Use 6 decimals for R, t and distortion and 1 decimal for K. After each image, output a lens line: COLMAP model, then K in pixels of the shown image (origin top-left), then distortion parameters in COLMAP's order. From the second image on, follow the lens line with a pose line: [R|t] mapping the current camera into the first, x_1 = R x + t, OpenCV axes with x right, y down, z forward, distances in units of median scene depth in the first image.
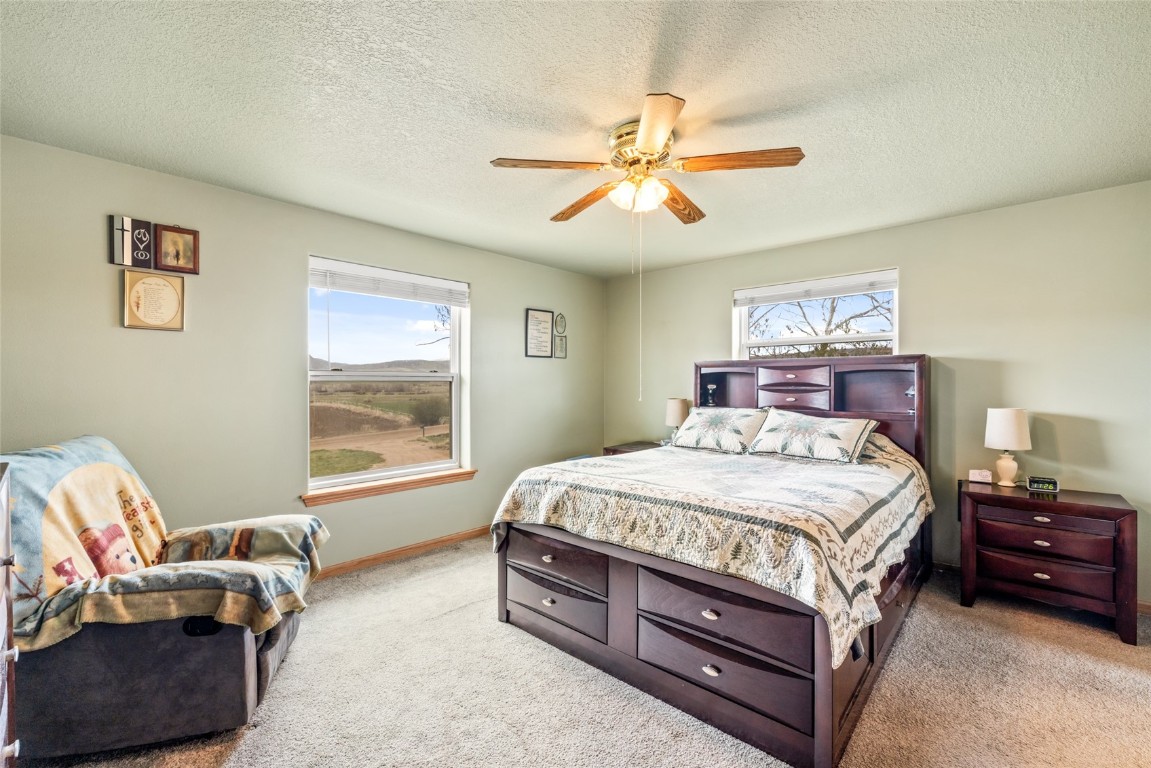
lens RADIAL K [[496.0, 0, 580.2], [0, 496.0, 383.4], [0, 0, 1]] dist [-0.003214, 0.001098]
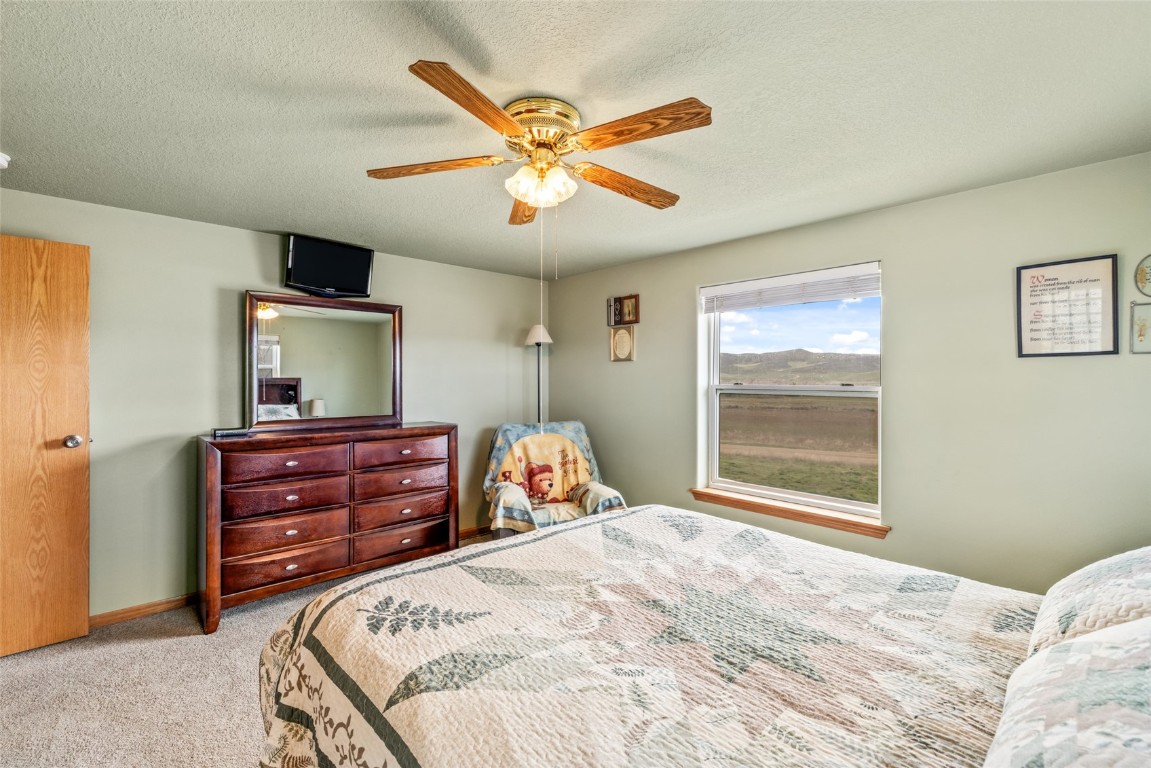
lens RADIAL K [[496.0, 0, 574.7], [0, 496.0, 380.7], [0, 0, 1]] dist [-0.003214, 0.001098]
pose [[-0.075603, 0.001739, -0.997136, 0.793193], [-0.005400, 0.999983, 0.002153, -0.045377], [0.997123, 0.005547, -0.075592, 0.955011]]
